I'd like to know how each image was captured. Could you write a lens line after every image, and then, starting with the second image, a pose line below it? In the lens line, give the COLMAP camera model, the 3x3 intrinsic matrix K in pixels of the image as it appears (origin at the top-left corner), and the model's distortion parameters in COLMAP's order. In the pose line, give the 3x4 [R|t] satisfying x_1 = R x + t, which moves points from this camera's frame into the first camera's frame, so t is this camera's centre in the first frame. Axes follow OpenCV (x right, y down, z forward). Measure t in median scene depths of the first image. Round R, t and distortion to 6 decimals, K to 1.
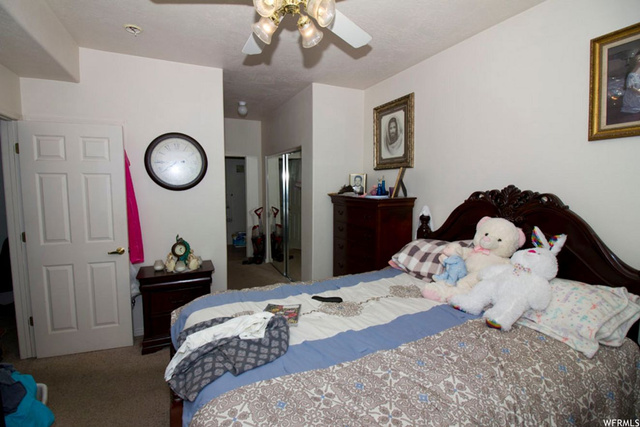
lens RADIAL K [[293.9, 0, 310.4], [0, 293.9, 210.3], [0, 0, 1]] dist [0.000796, -0.014990]
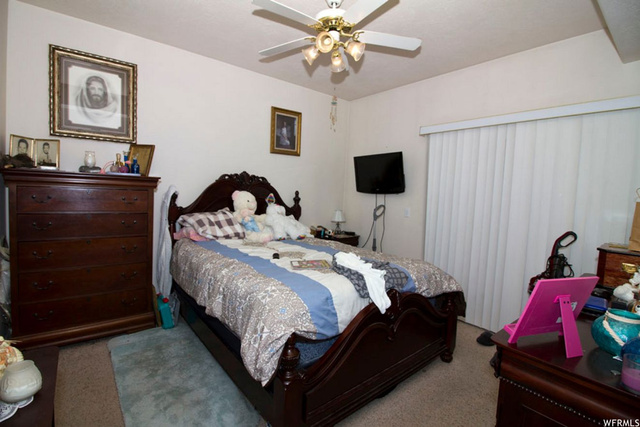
lens RADIAL K [[293.9, 0, 310.4], [0, 293.9, 210.3], [0, 0, 1]] dist [0.000796, -0.014990]
pose [[-0.244683, -0.077742, 0.966481, -0.900590], [0.041387, 0.995035, 0.090517, 0.000408], [-0.968719, 0.062148, -0.240251, 0.892060]]
